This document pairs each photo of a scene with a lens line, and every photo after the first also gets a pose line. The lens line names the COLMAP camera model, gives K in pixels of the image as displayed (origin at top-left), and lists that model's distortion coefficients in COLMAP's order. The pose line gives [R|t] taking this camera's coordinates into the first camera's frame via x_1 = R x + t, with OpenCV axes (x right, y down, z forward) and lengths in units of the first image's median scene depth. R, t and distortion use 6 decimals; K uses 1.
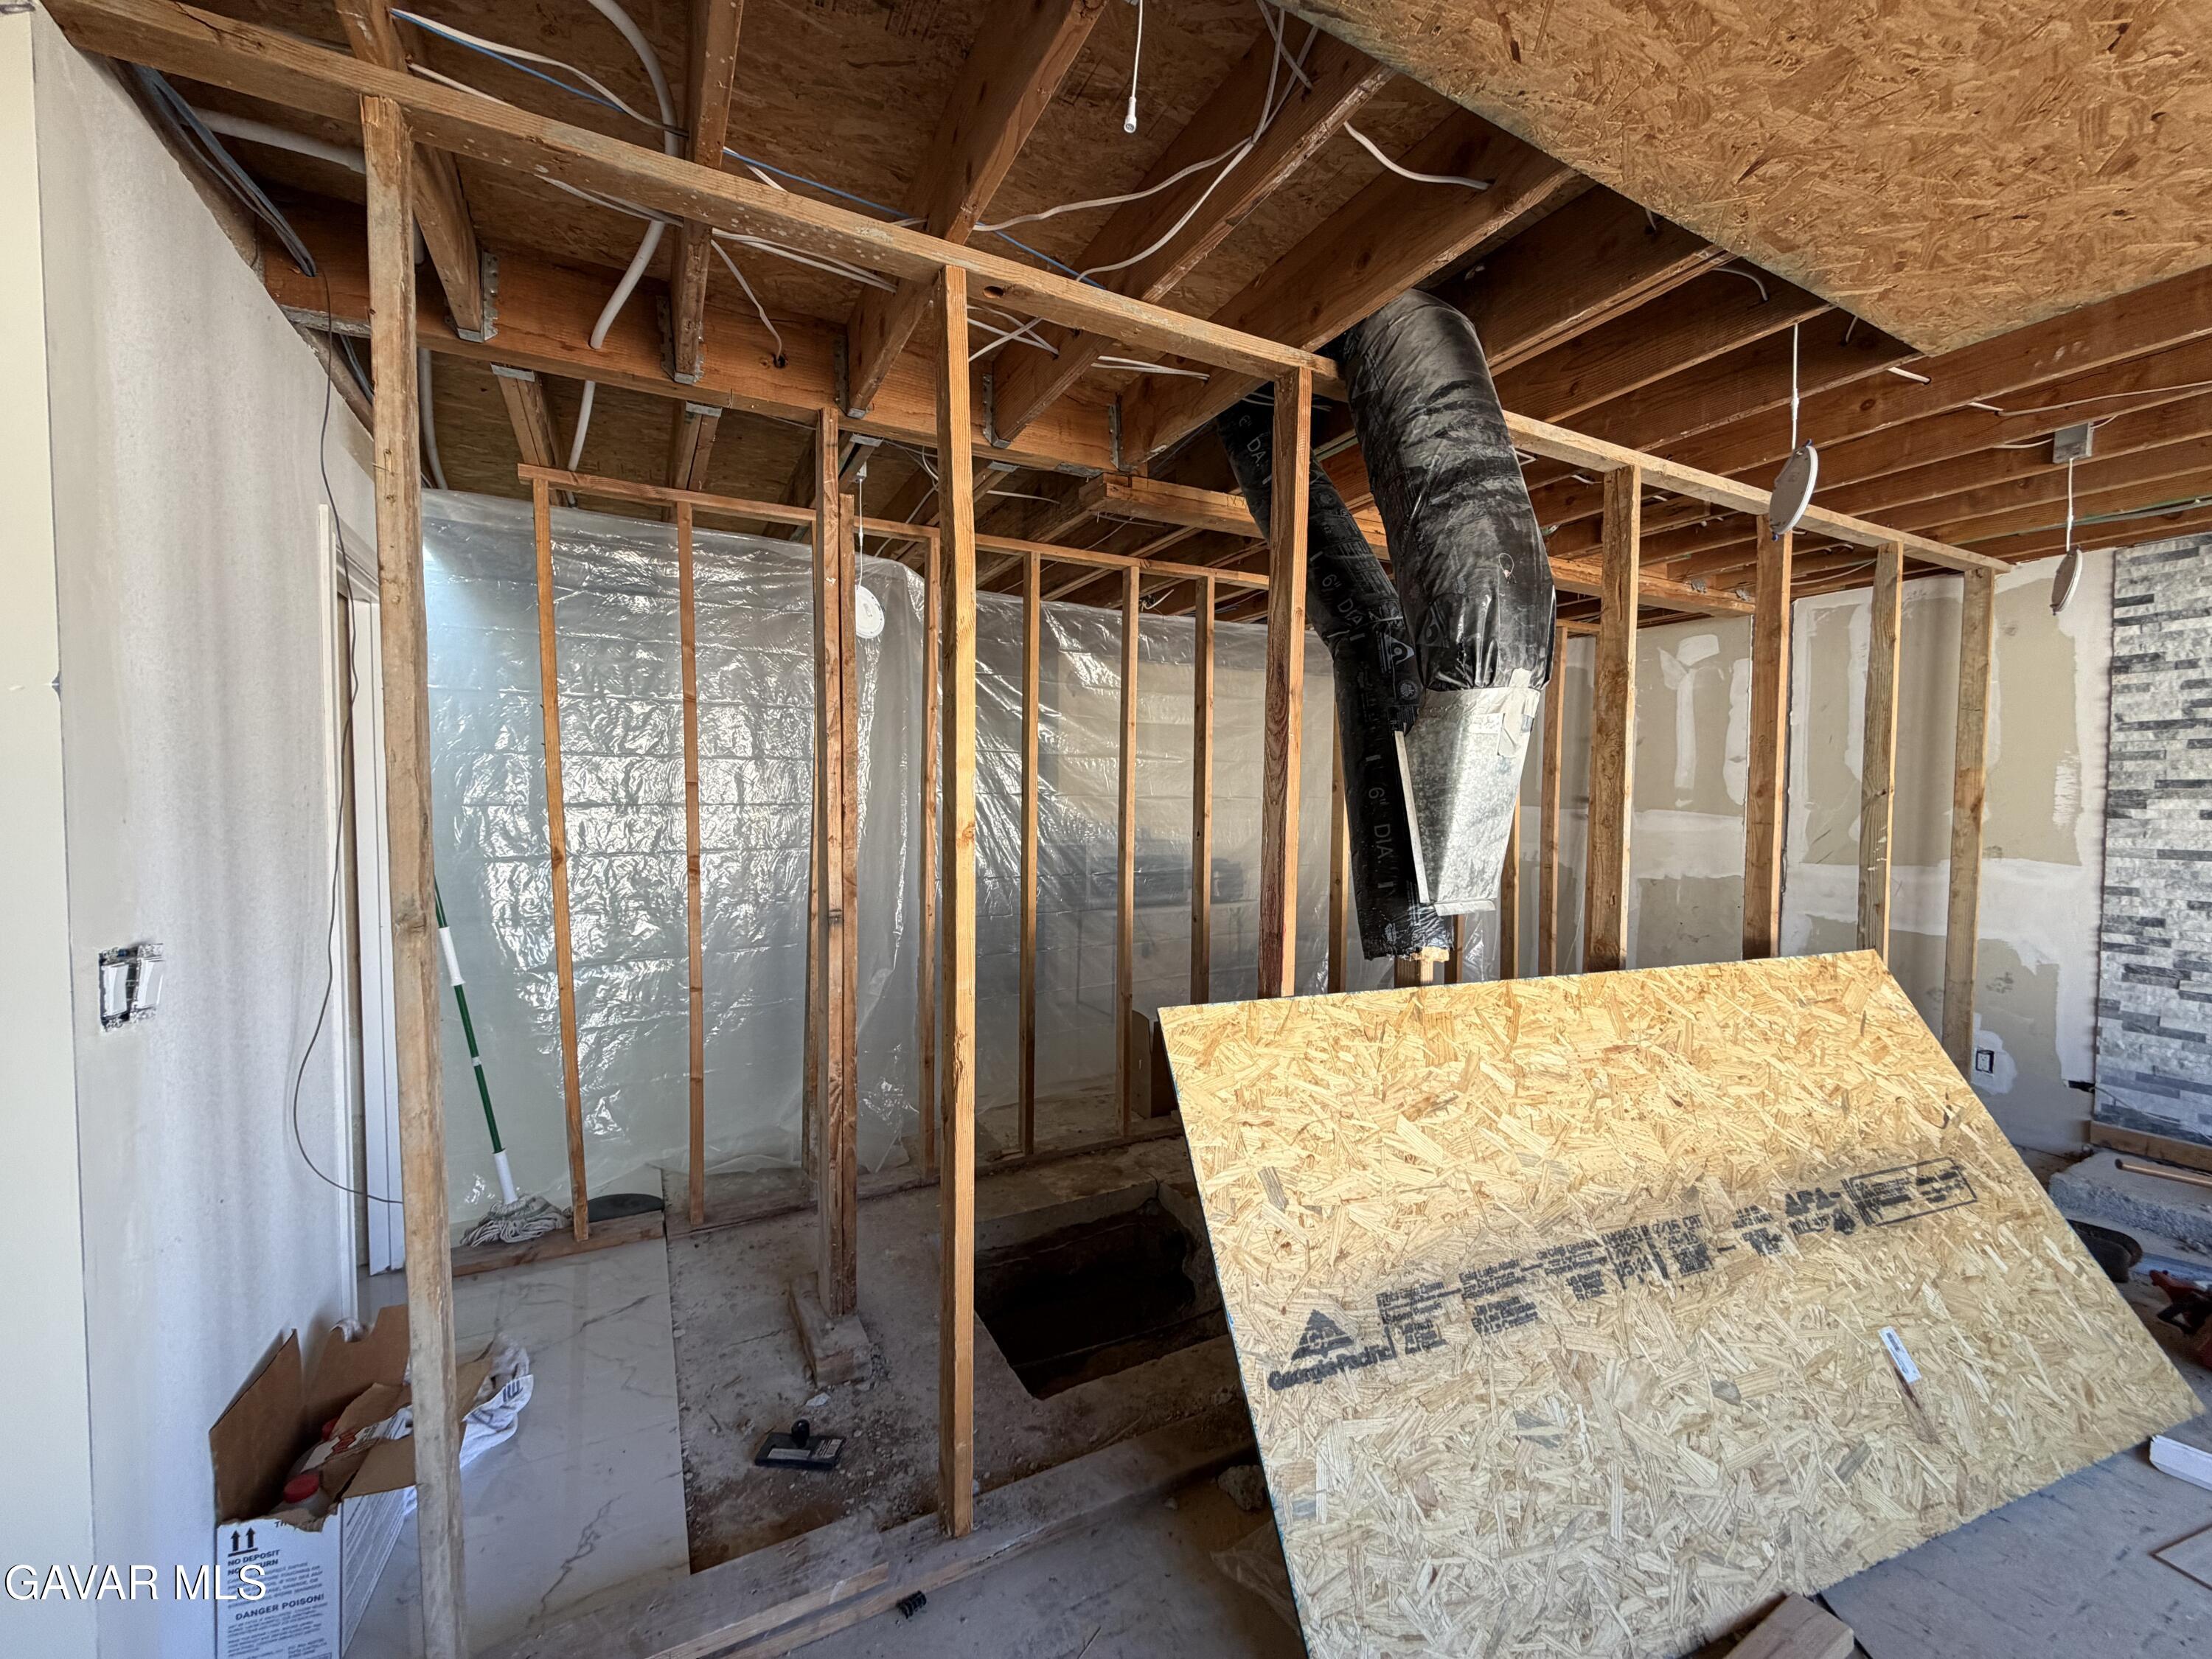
lens RADIAL K [[882.4, 0, 1097.5], [0, 882.4, 827.1], [0, 0, 1]] dist [-0.000145, -0.000300]
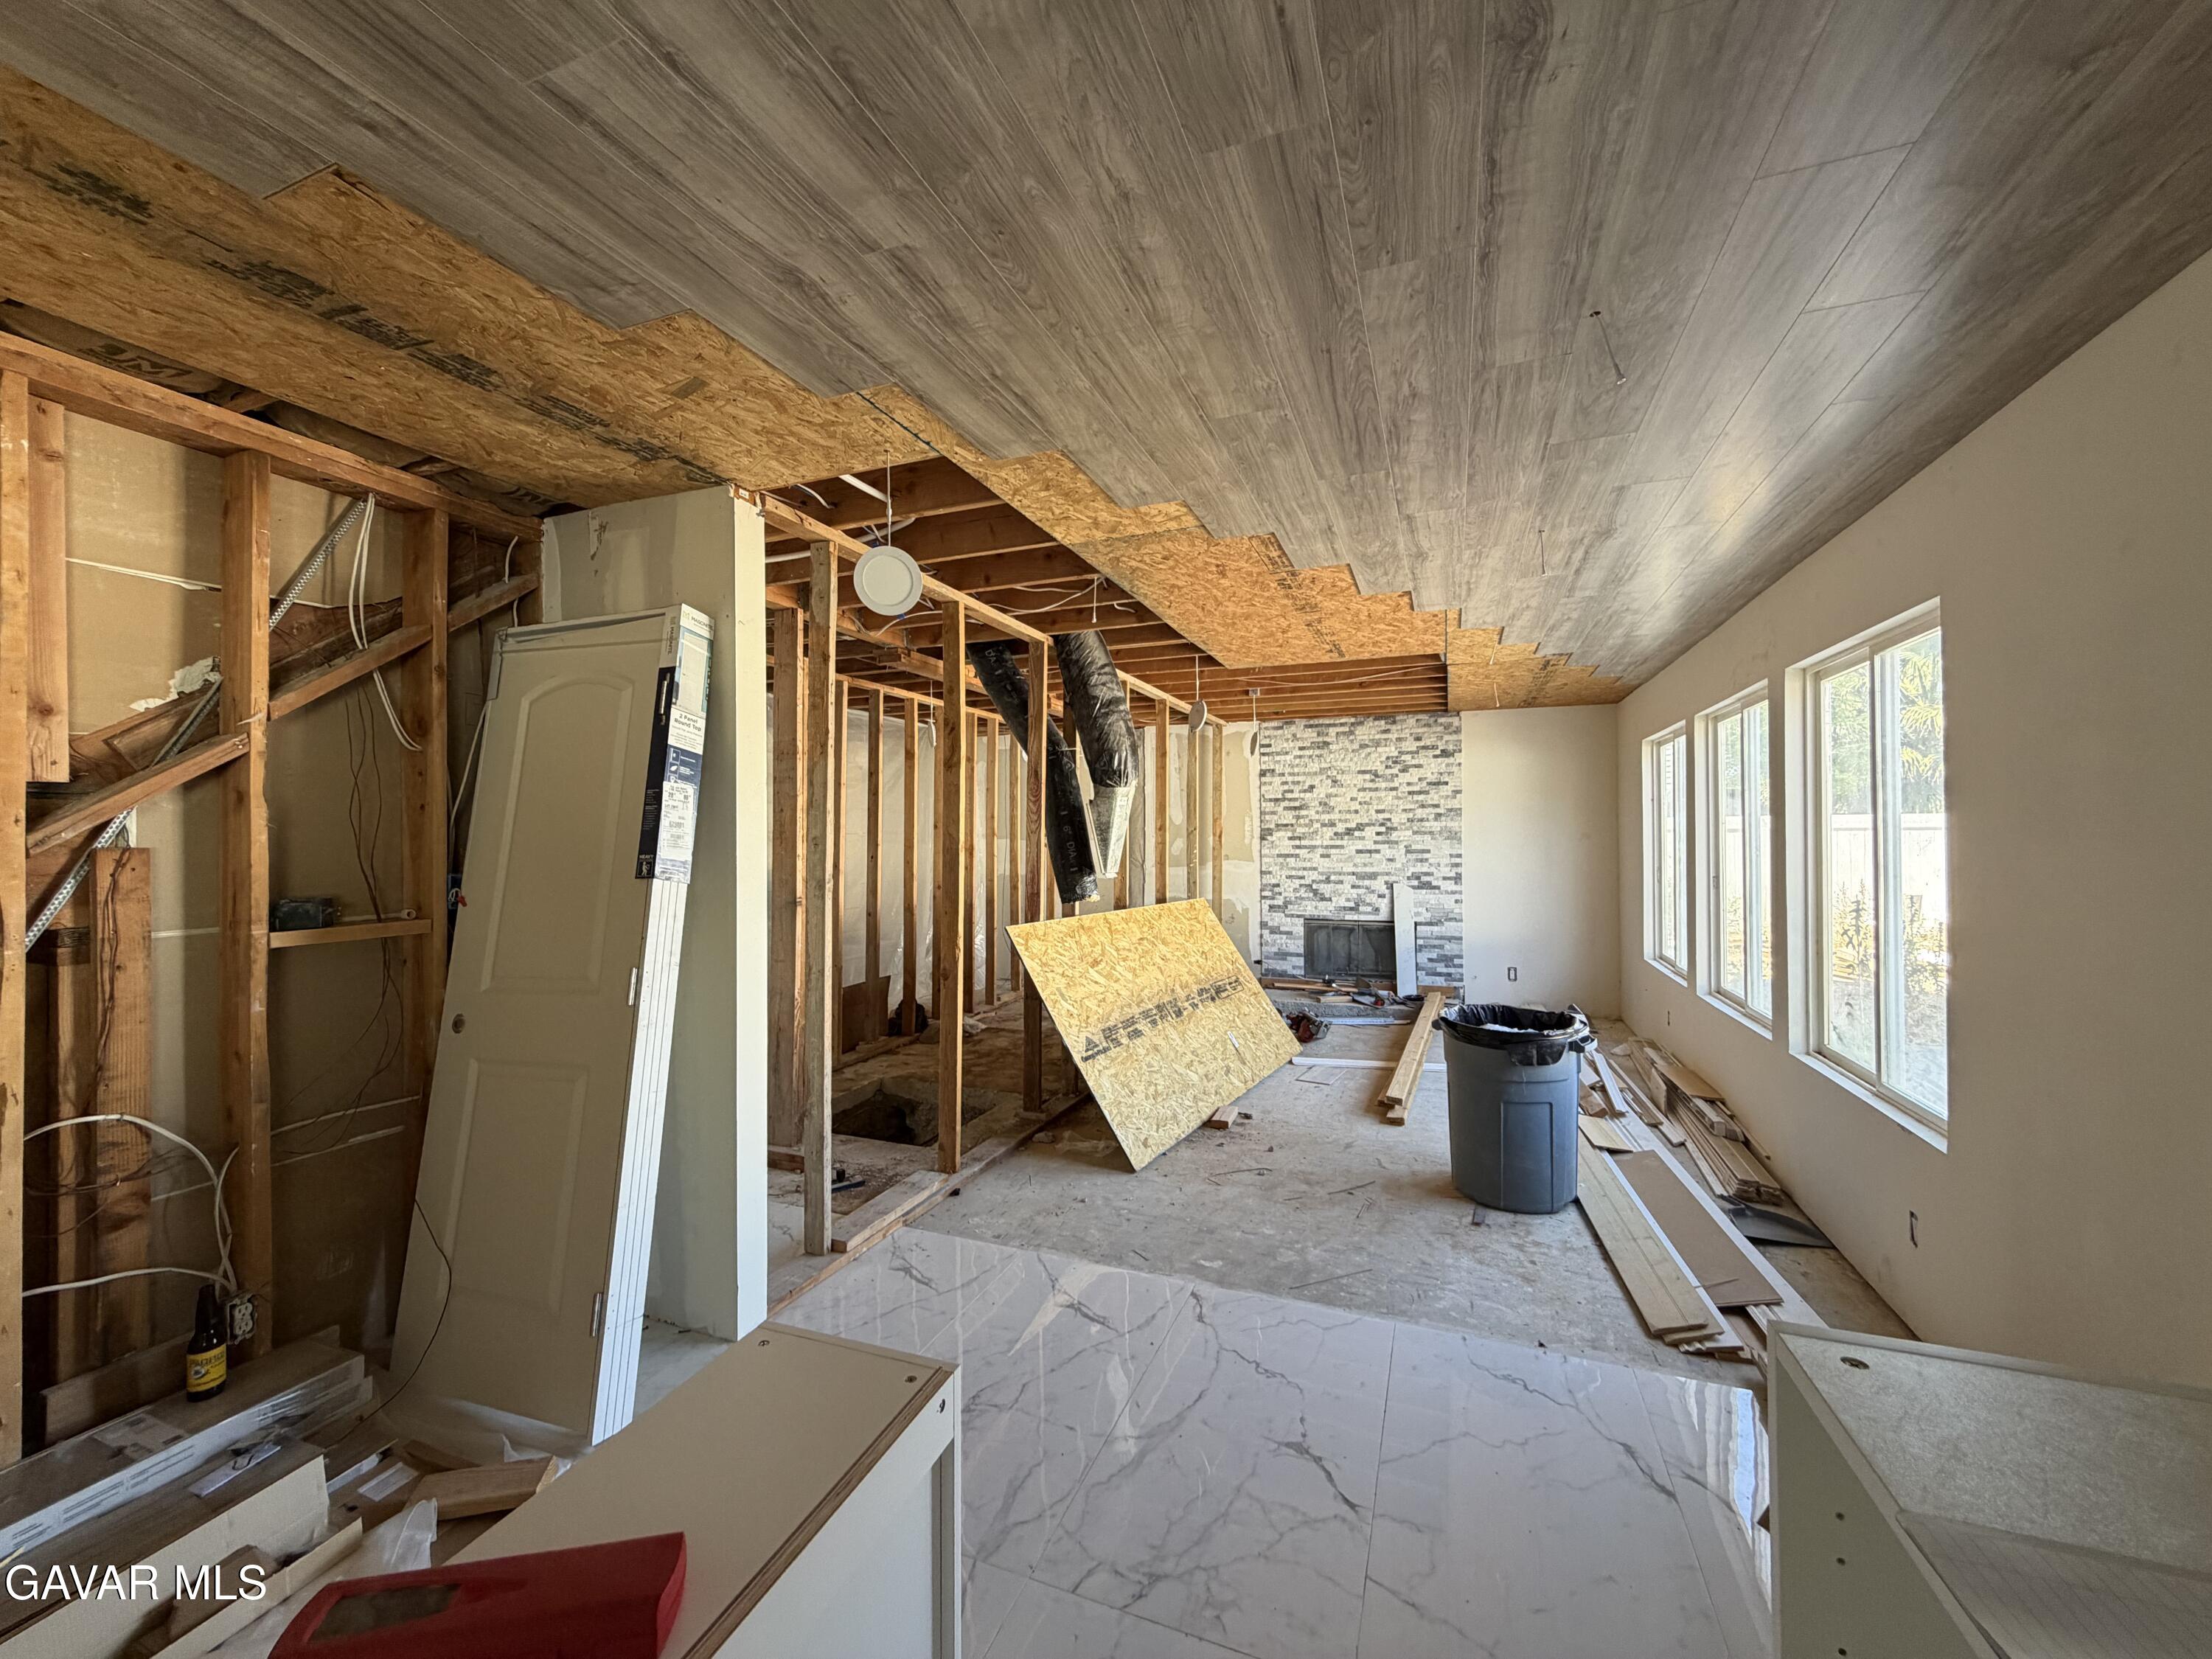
lens RADIAL K [[882.4, 0, 1097.5], [0, 882.4, 827.1], [0, 0, 1]] dist [-0.000145, -0.000300]
pose [[0.760918, 0.001382, 0.648847, -1.075704], [0.027786, 0.999011, -0.034713, 0.037571], [-0.648253, 0.044442, 0.760127, -0.749502]]
